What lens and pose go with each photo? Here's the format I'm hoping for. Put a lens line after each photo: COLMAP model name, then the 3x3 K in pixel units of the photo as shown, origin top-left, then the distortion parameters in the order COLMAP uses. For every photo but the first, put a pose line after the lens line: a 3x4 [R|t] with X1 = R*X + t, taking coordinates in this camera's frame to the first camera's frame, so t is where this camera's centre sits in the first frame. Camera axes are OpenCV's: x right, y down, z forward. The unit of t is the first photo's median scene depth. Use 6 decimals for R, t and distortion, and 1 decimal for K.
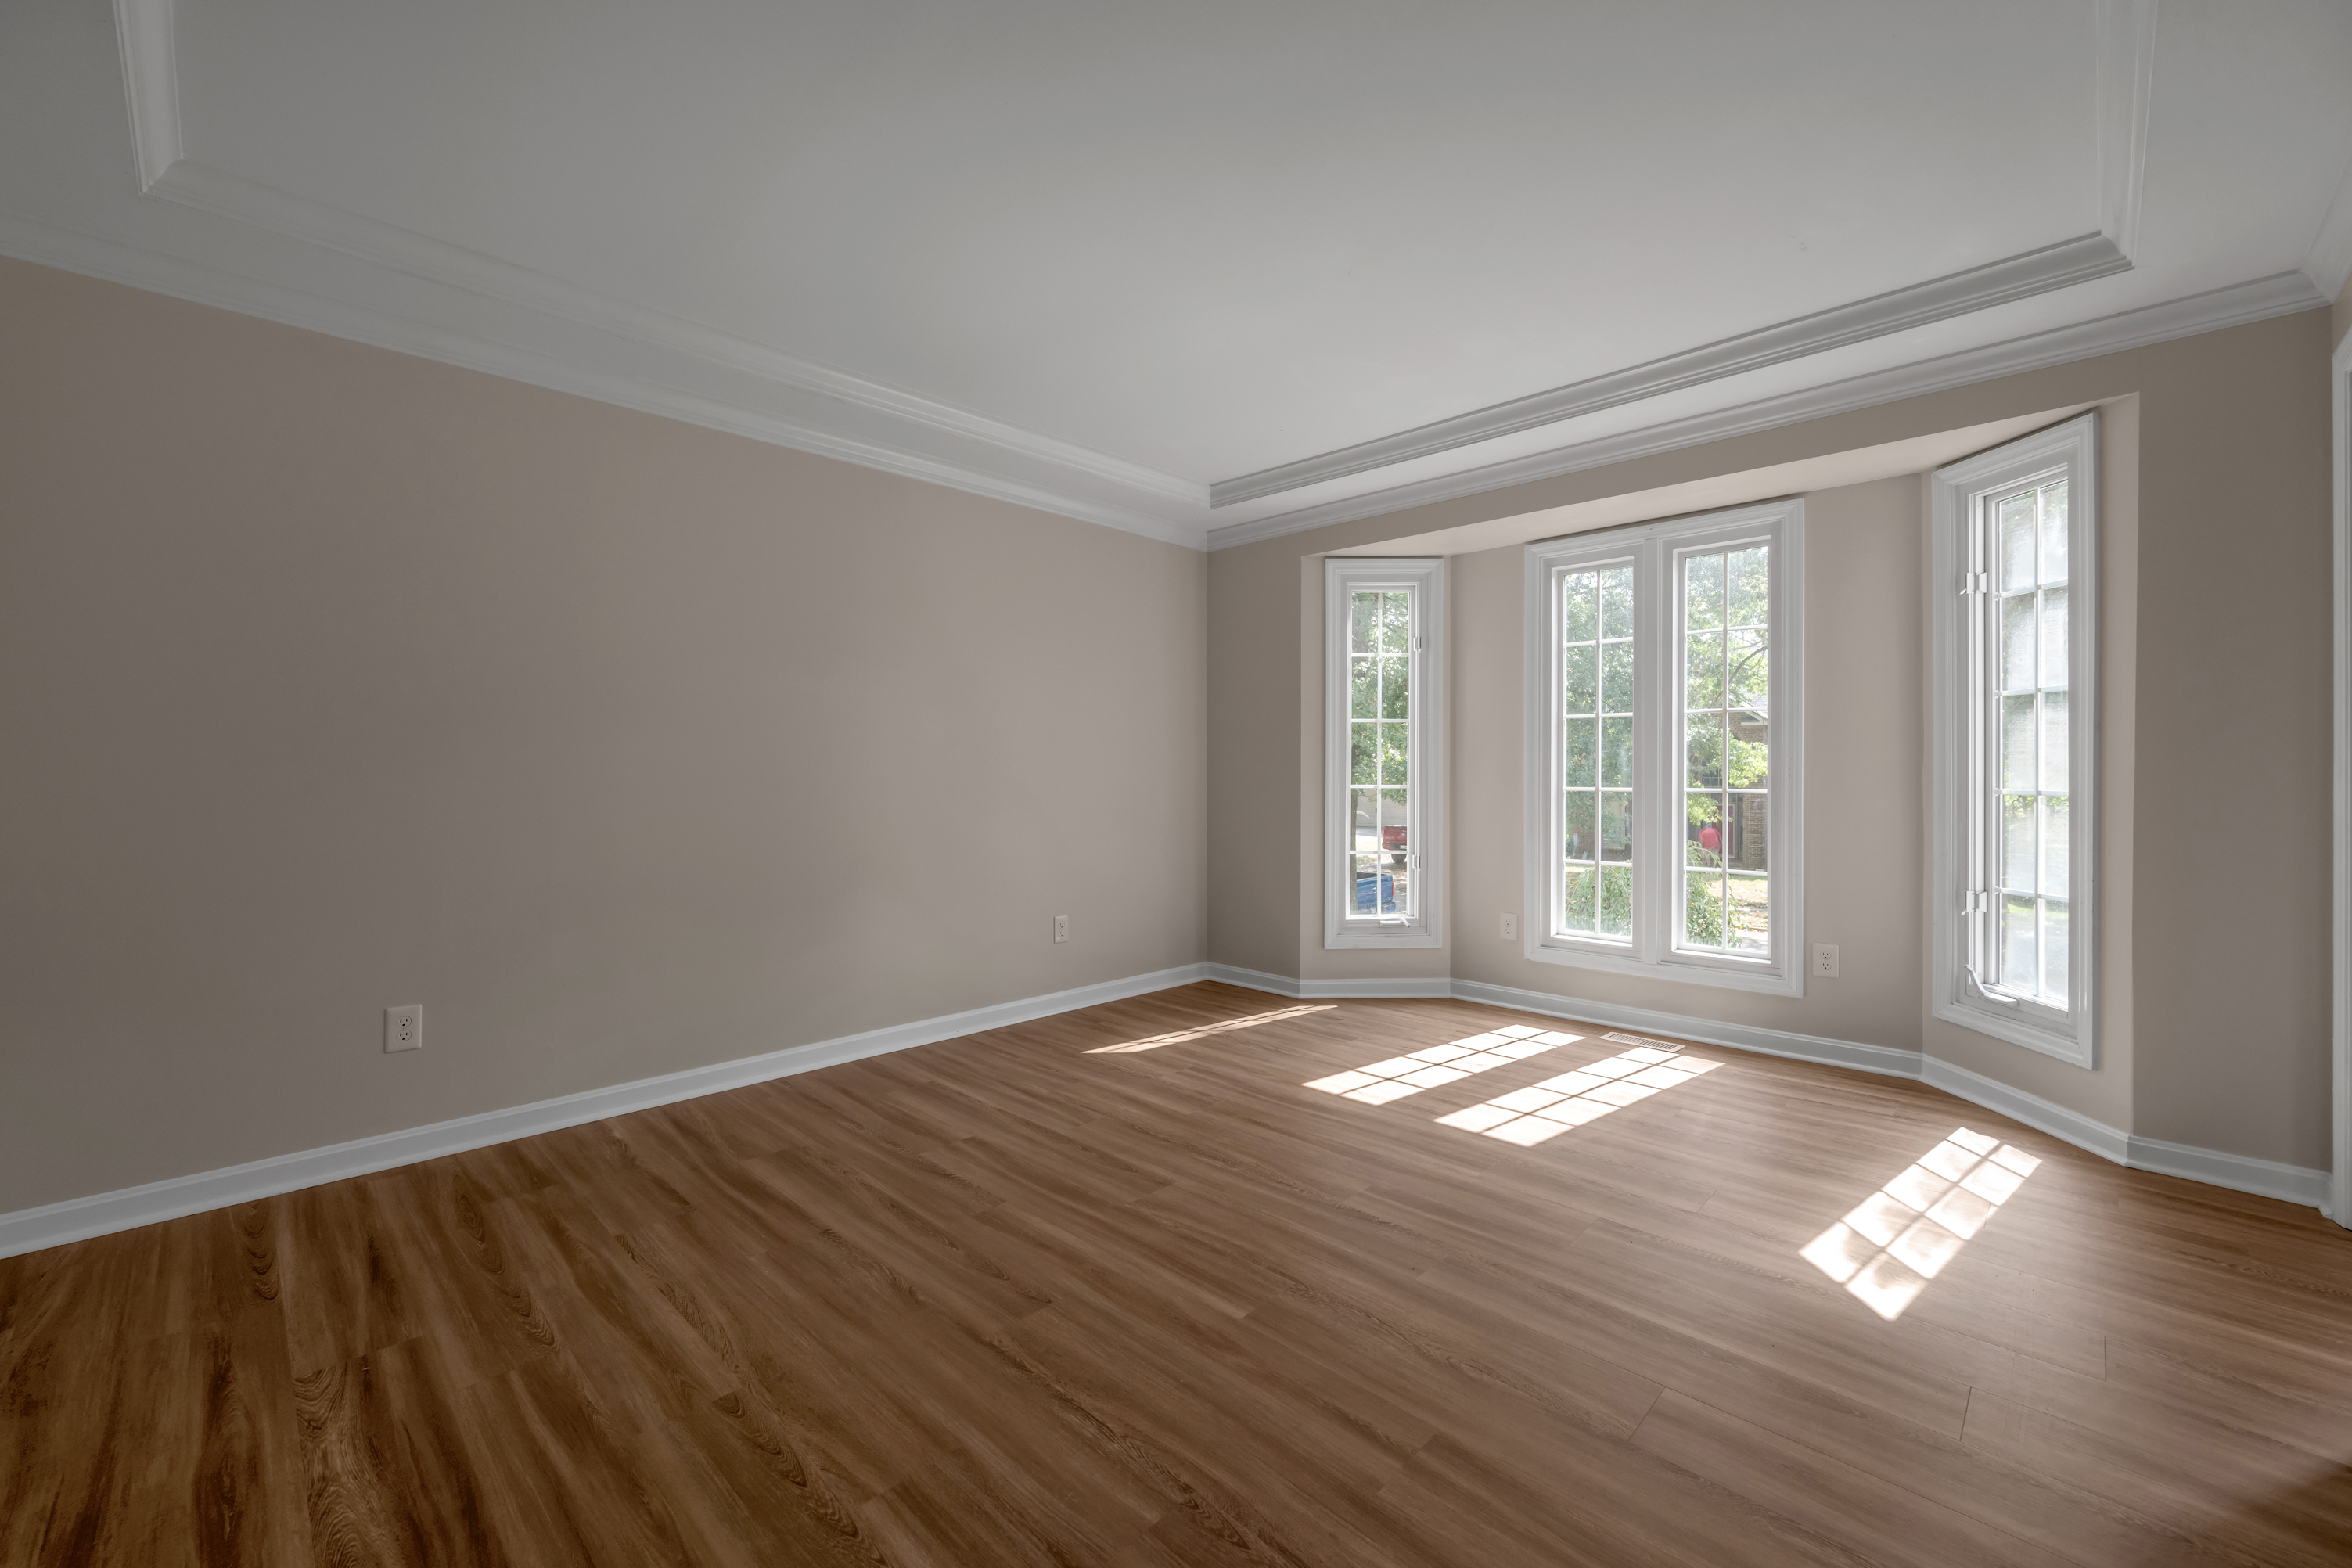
lens RADIAL K [[910.3, 0, 1188.3], [0, 910.3, 778.1], [0, 0, 1]] dist [-0.009127, -0.000017]
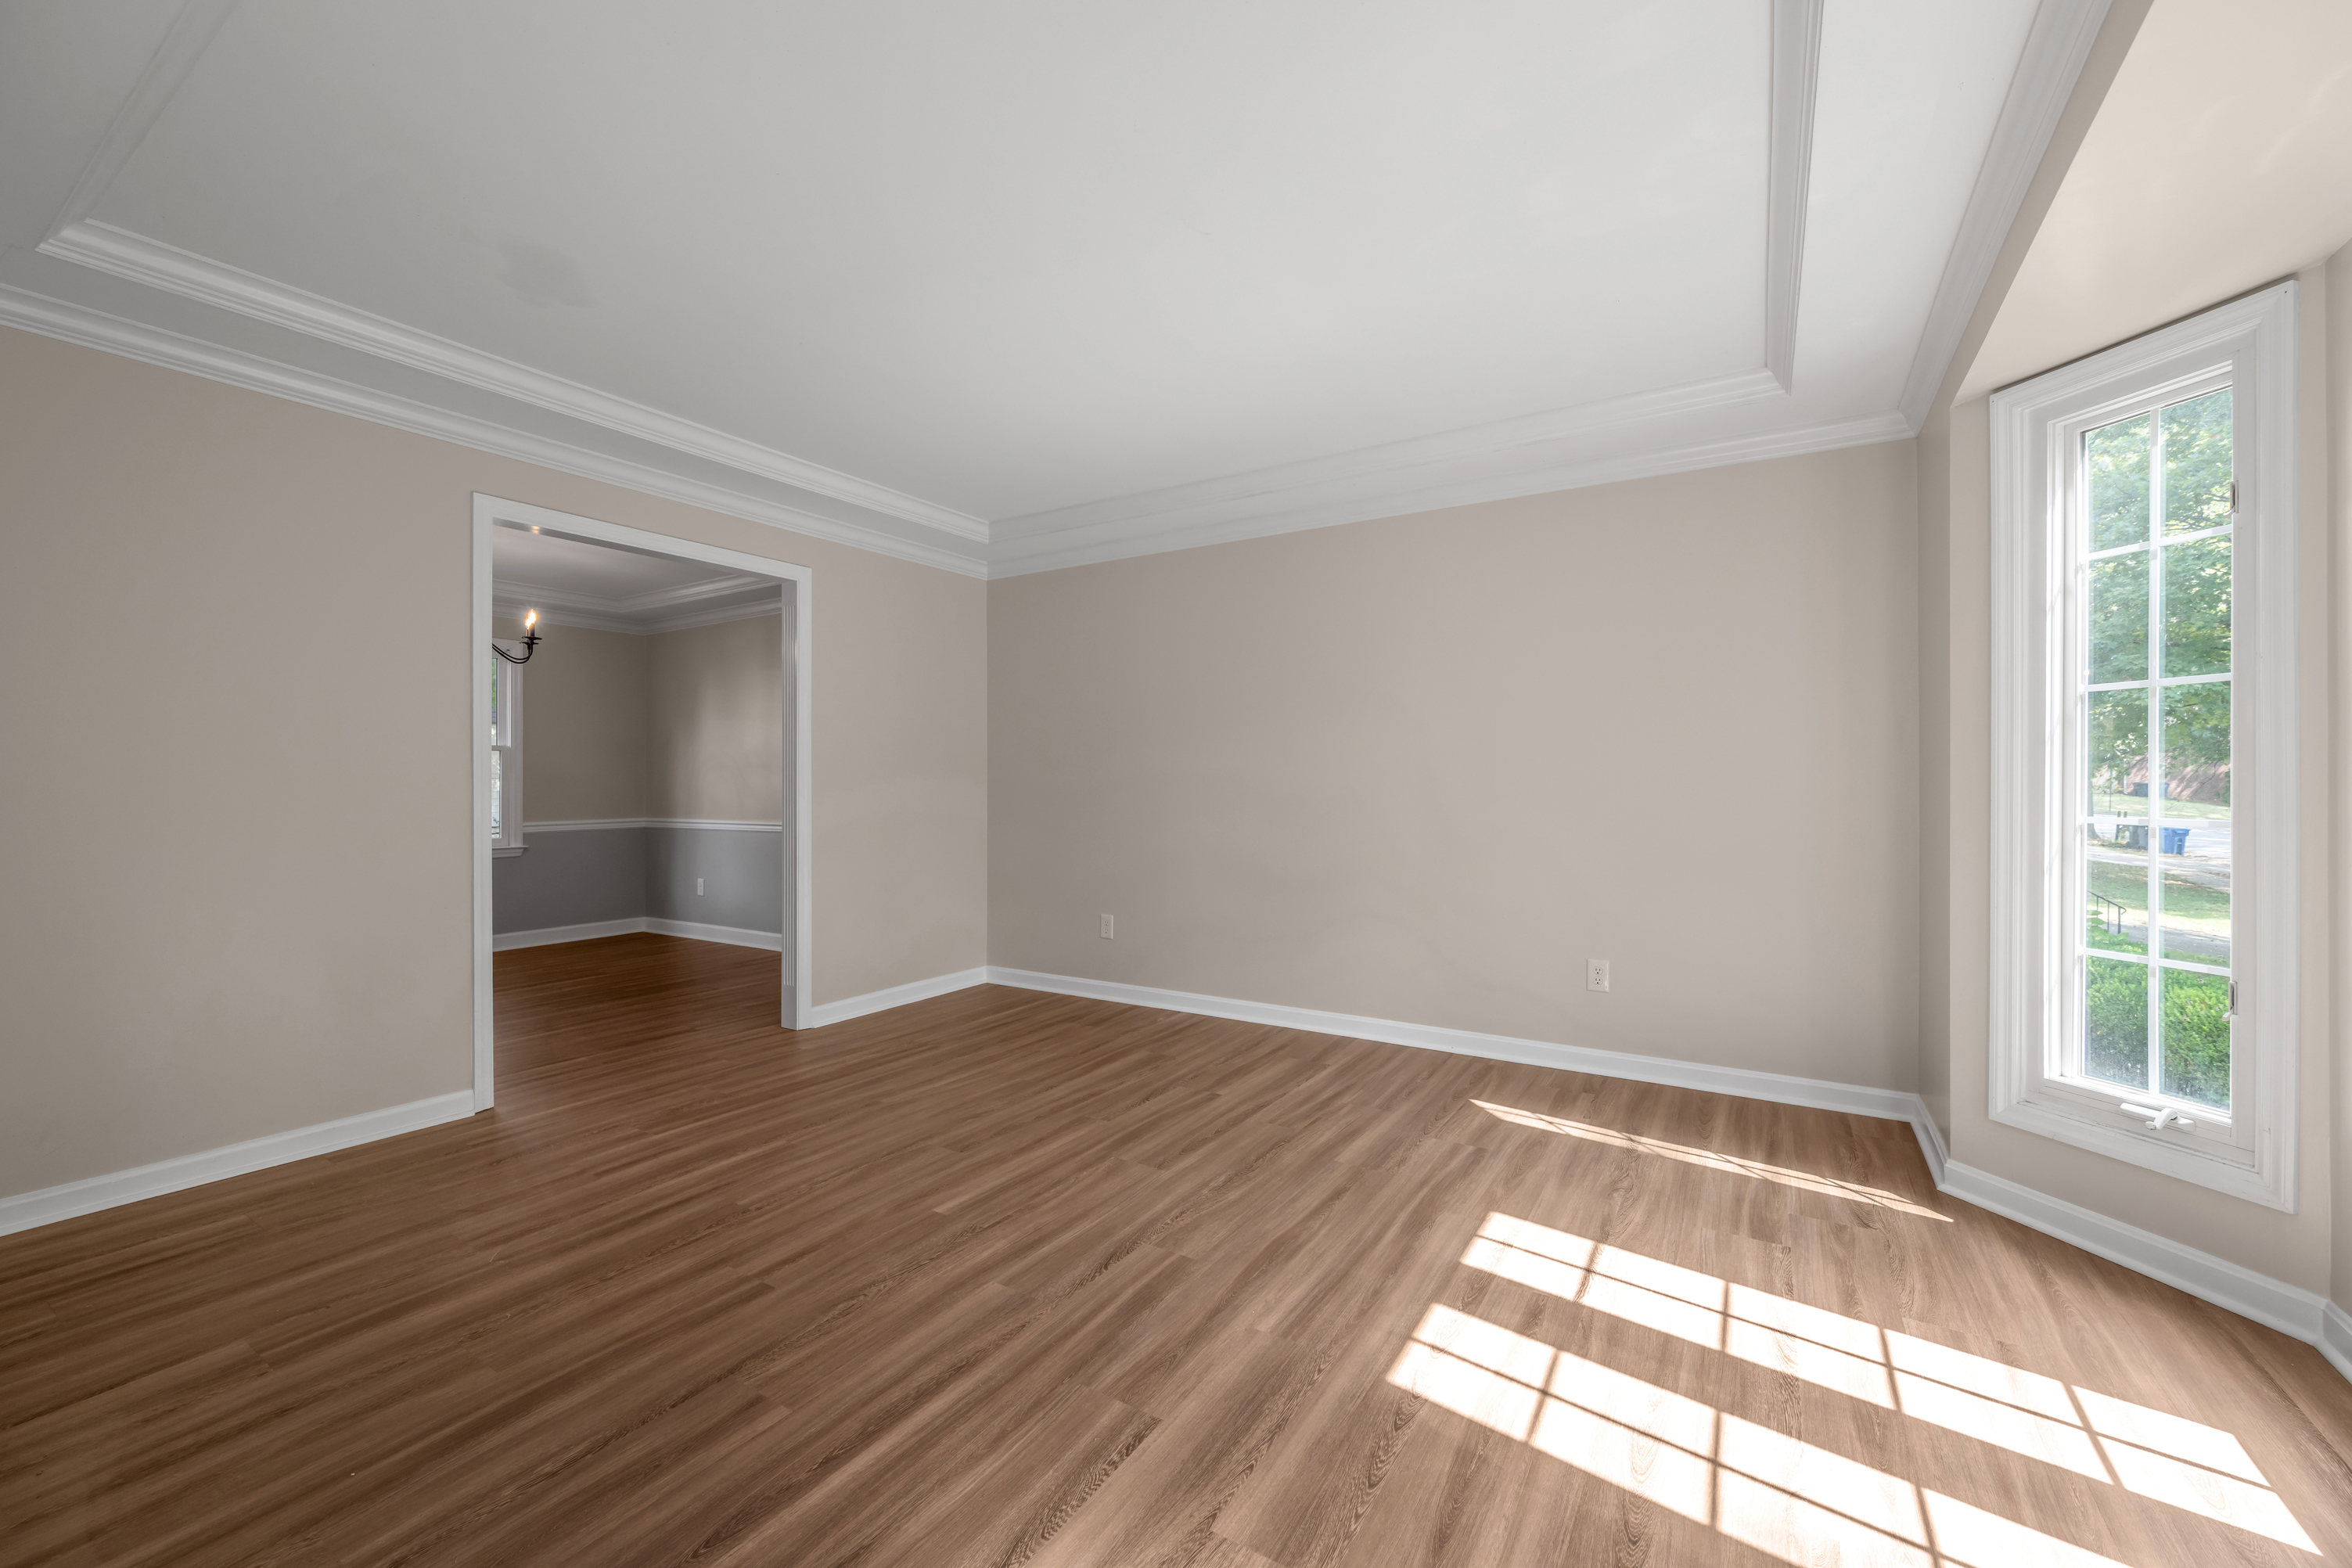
lens RADIAL K [[910.3, 0, 1188.3], [0, 910.3, 778.1], [0, 0, 1]] dist [-0.009127, -0.000017]
pose [[0.238283, -0.006487, -0.971174, 0.916562], [-0.006877, 0.999941, -0.008367, -0.009491], [0.971171, 0.008672, 0.238225, 0.675824]]
